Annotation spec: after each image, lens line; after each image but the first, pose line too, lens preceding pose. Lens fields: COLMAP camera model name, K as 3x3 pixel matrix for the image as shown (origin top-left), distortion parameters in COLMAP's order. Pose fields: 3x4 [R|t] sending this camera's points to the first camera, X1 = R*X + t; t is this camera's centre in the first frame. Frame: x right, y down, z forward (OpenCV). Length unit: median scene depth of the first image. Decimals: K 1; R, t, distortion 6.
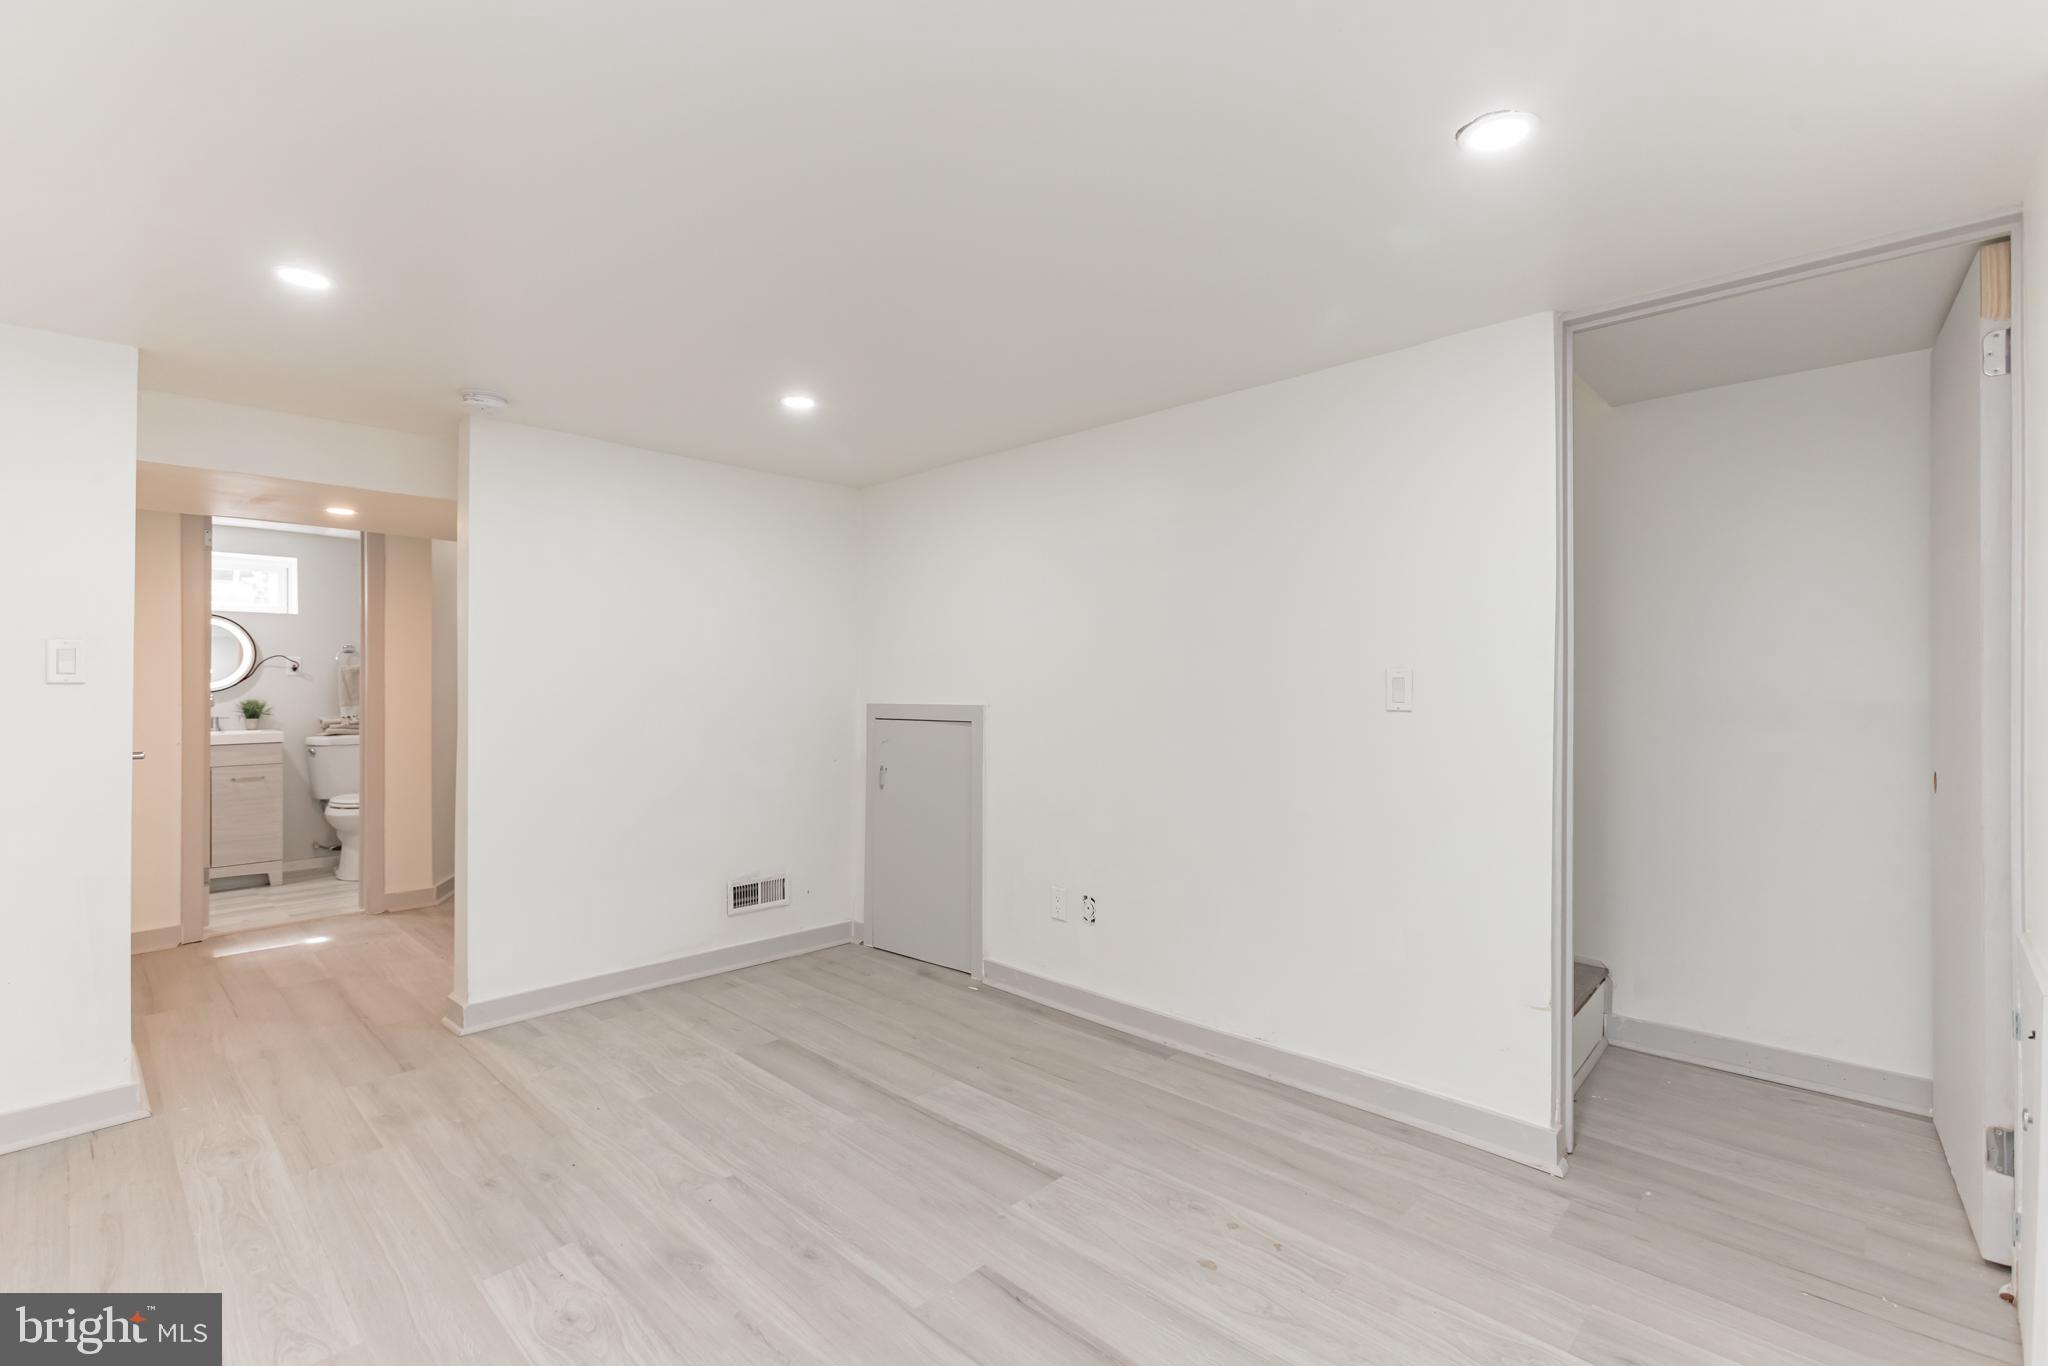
lens RADIAL K [[916.4, 0, 1024.0], [0, 916.4, 683.0], [0, 0, 1]] dist [0.000712, 0.000292]
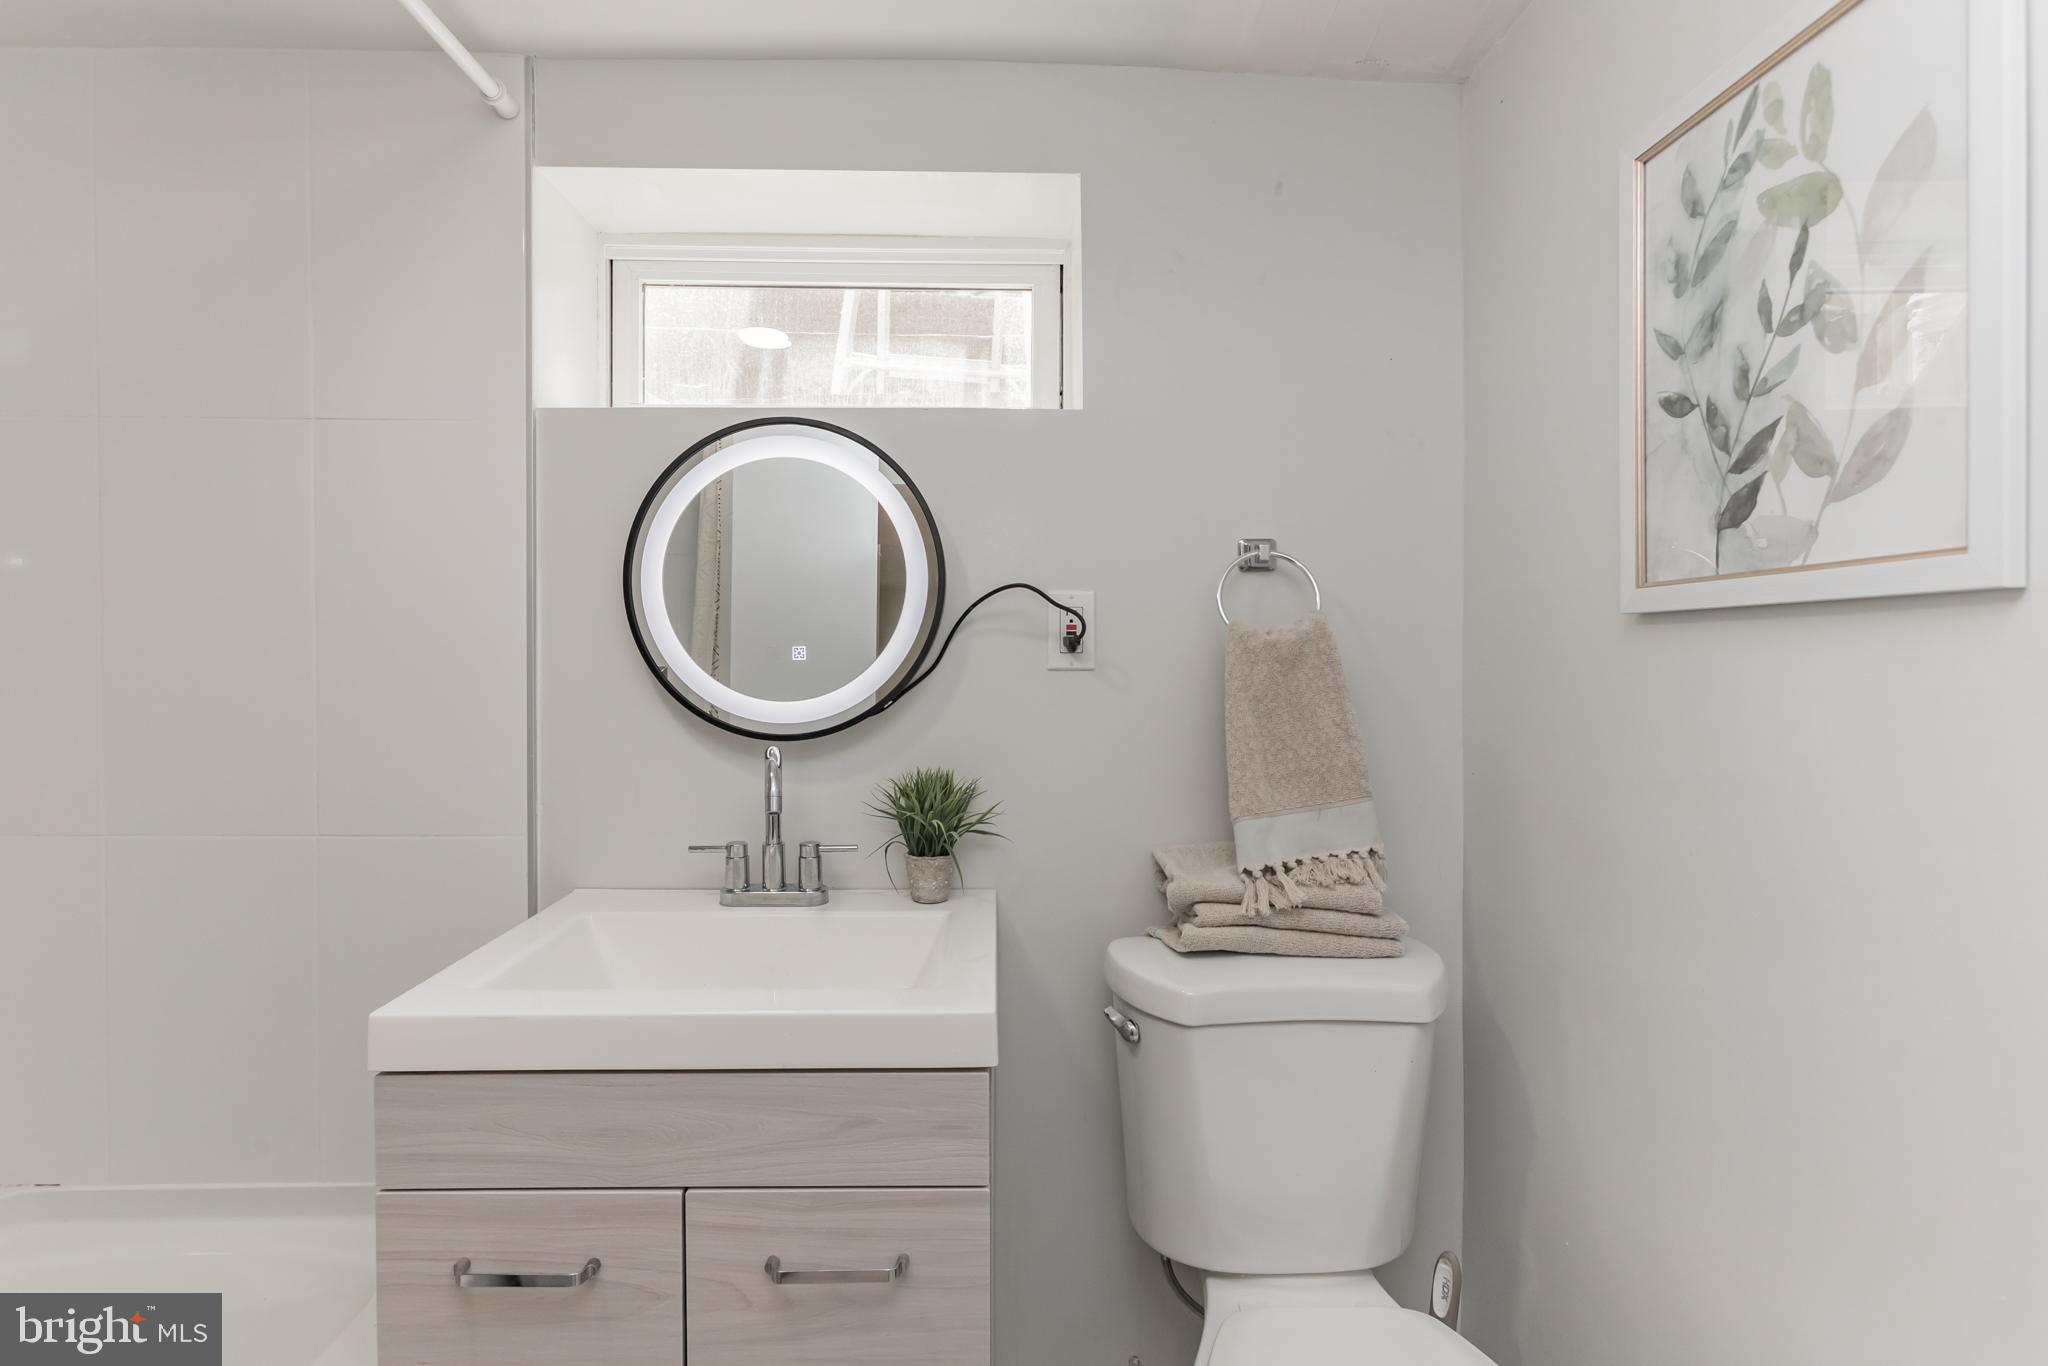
lens RADIAL K [[1016.5, 0, 1024.0], [0, 1016.5, 683.0], [0, 0, 1]] dist [-0.000442, -0.000027]
pose [[0.711426, 0.016747, -0.702561, -0.639228], [-0.001117, 0.999742, 0.022700, -0.011201], [0.702760, -0.015365, 0.711261, 0.829298]]
